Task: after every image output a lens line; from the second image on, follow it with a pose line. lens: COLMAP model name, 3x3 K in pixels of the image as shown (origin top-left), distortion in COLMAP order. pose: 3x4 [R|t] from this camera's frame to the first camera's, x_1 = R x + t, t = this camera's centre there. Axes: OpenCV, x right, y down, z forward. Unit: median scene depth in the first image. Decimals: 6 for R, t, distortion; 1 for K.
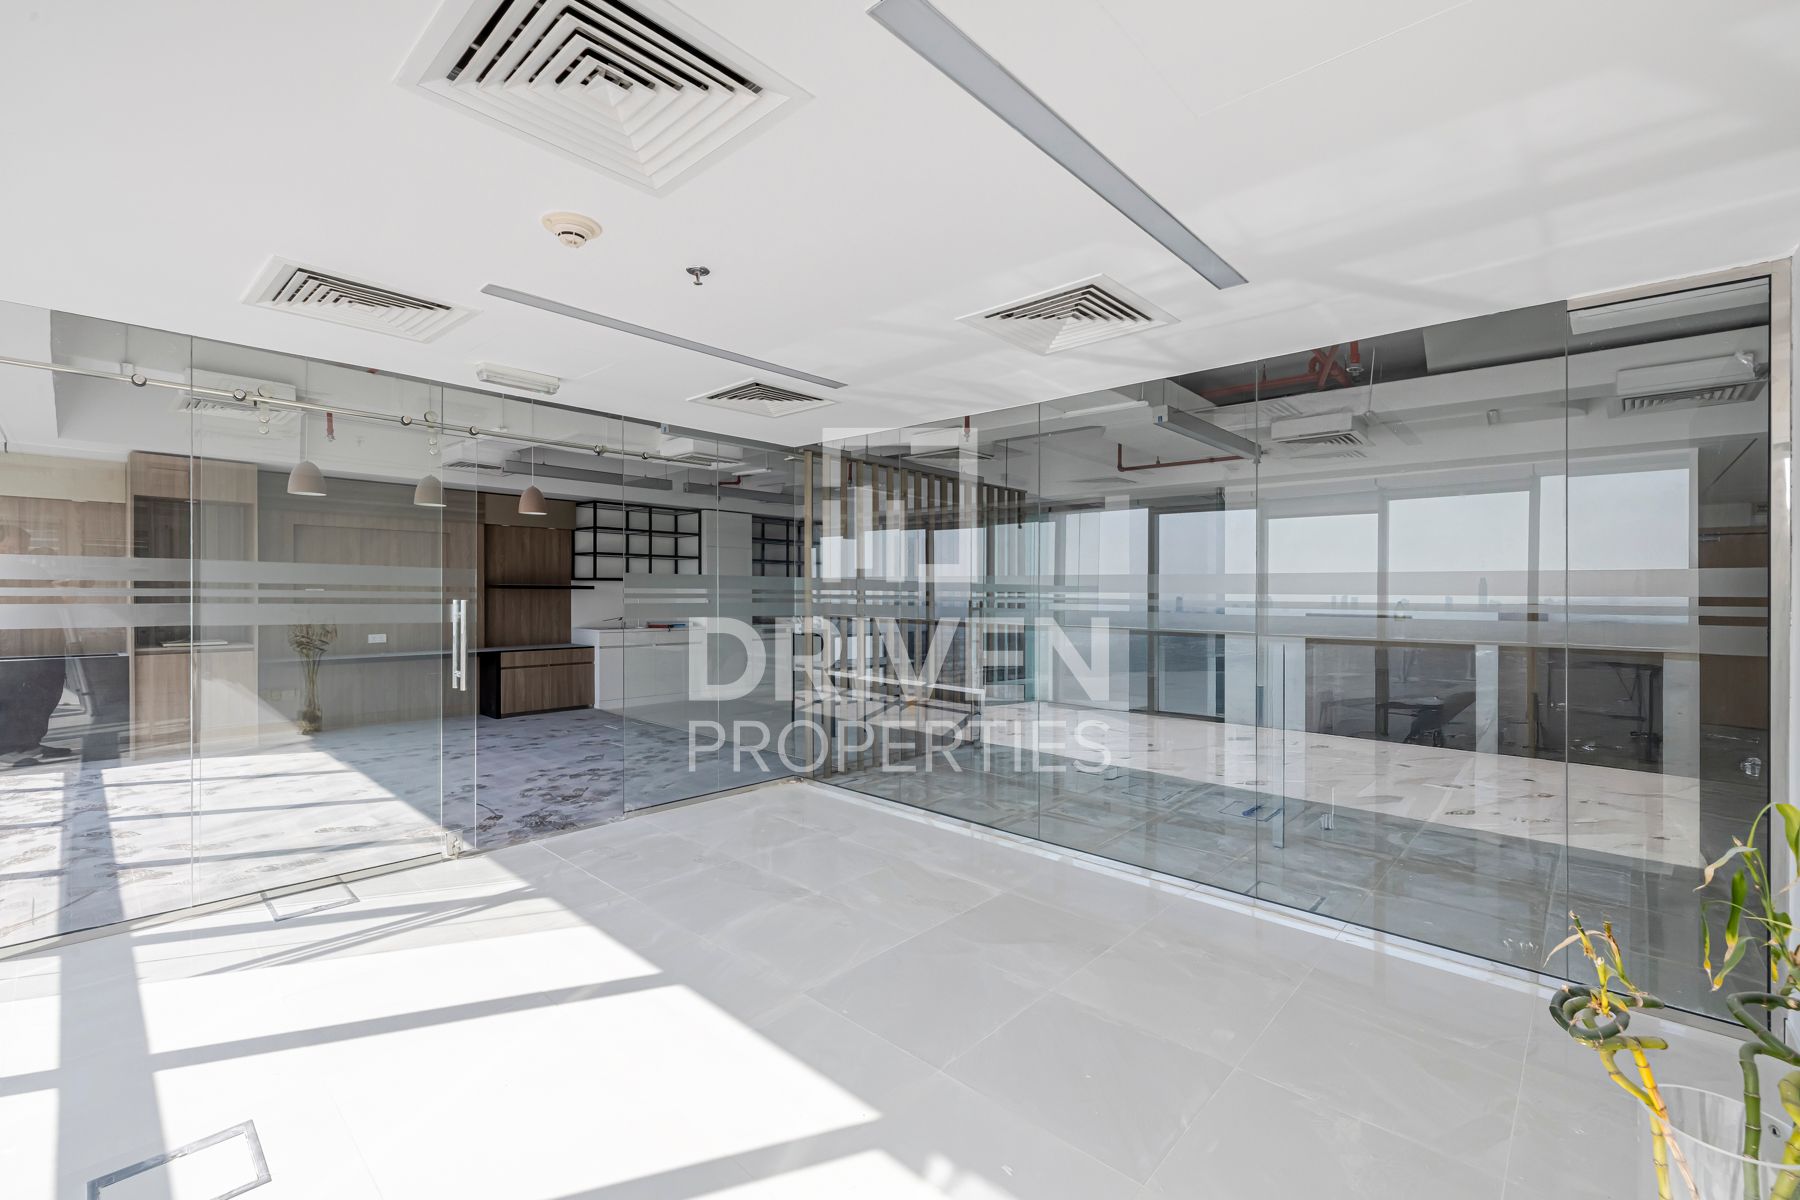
lens RADIAL K [[772.3, 0, 898.4], [0, 772.3, 593.4], [0, 0, 1]] dist [-0.015280, 0.001359]
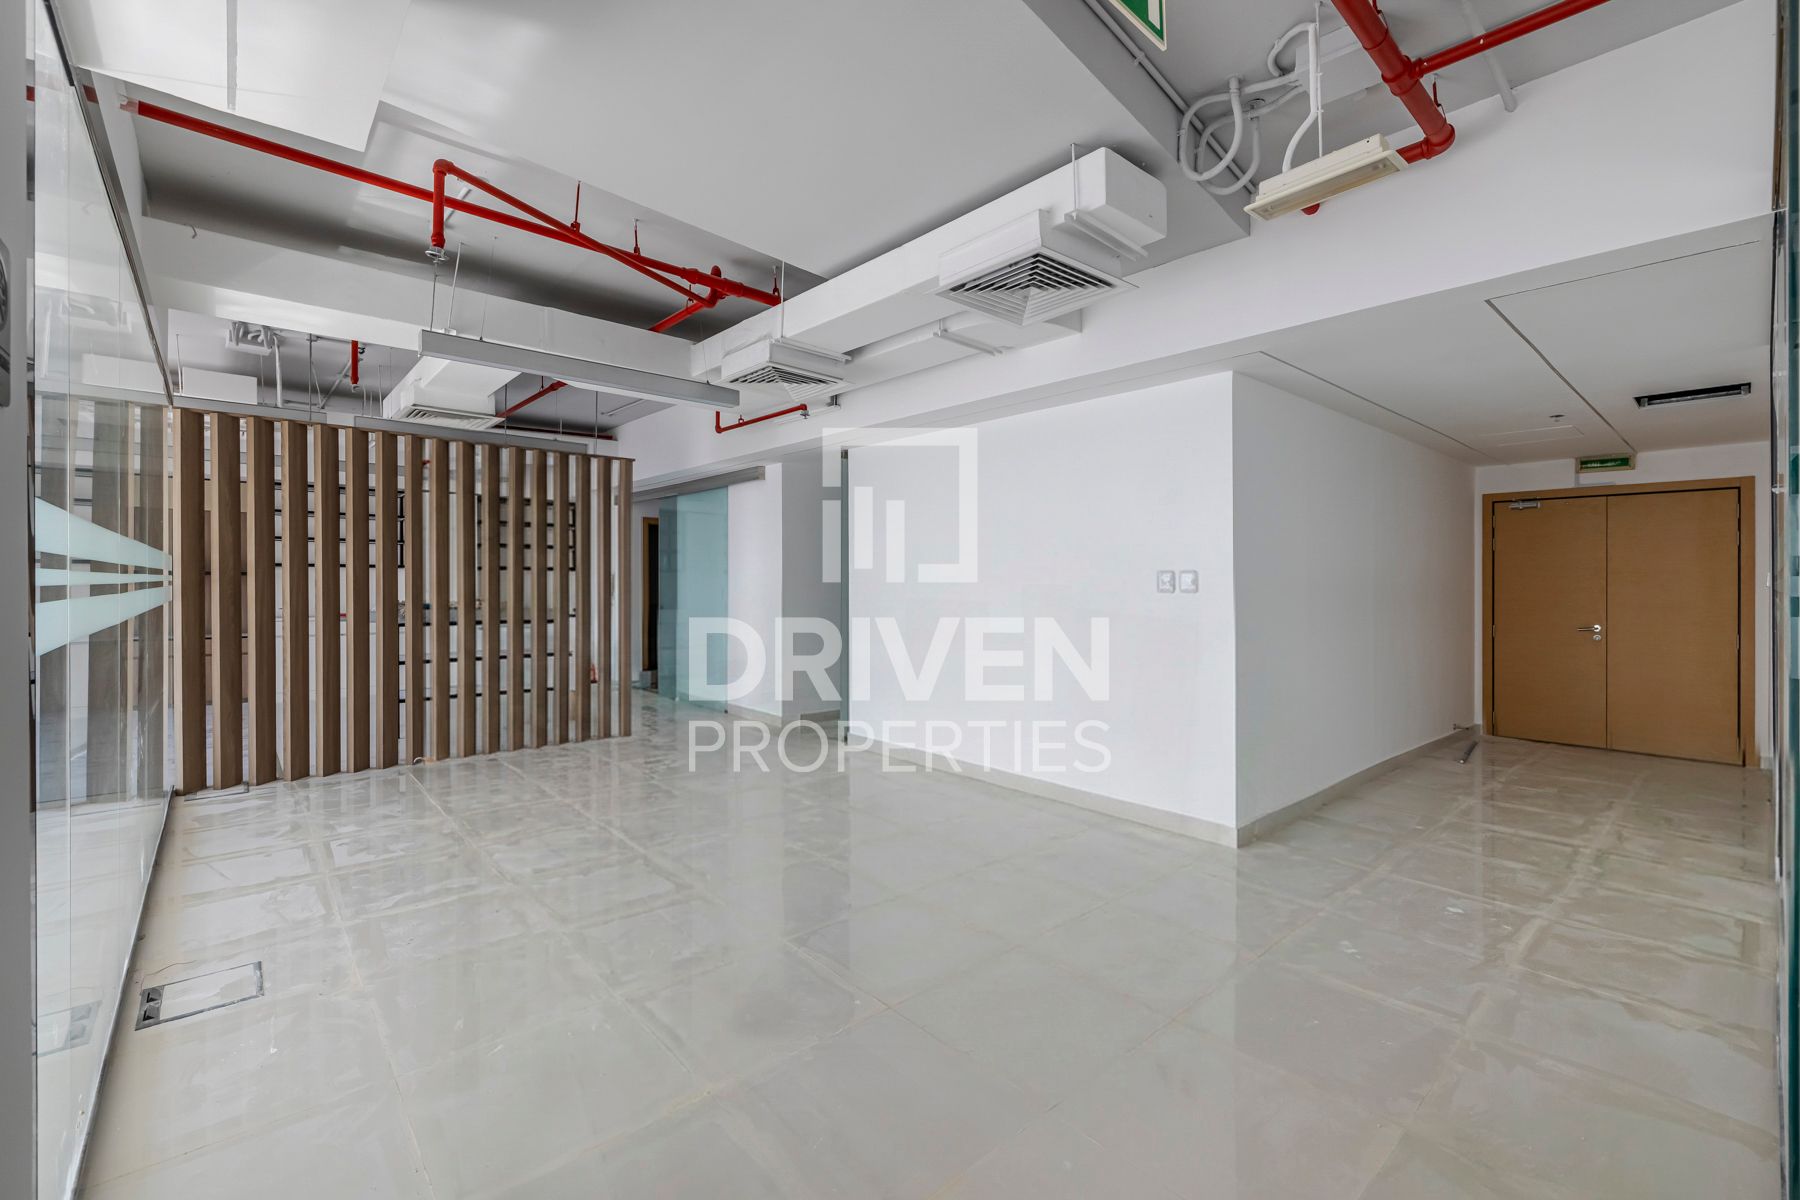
lens RADIAL K [[772.8, 0, 904.5], [0, 772.8, 595.6], [0, 0, 1]] dist [-0.003521, -0.000335]
pose [[0.995896, -0.001451, -0.090494, 0.664324], [0.002804, 0.999886, 0.014831, 0.010531], [0.090462, -0.015024, 0.995787, 0.193223]]
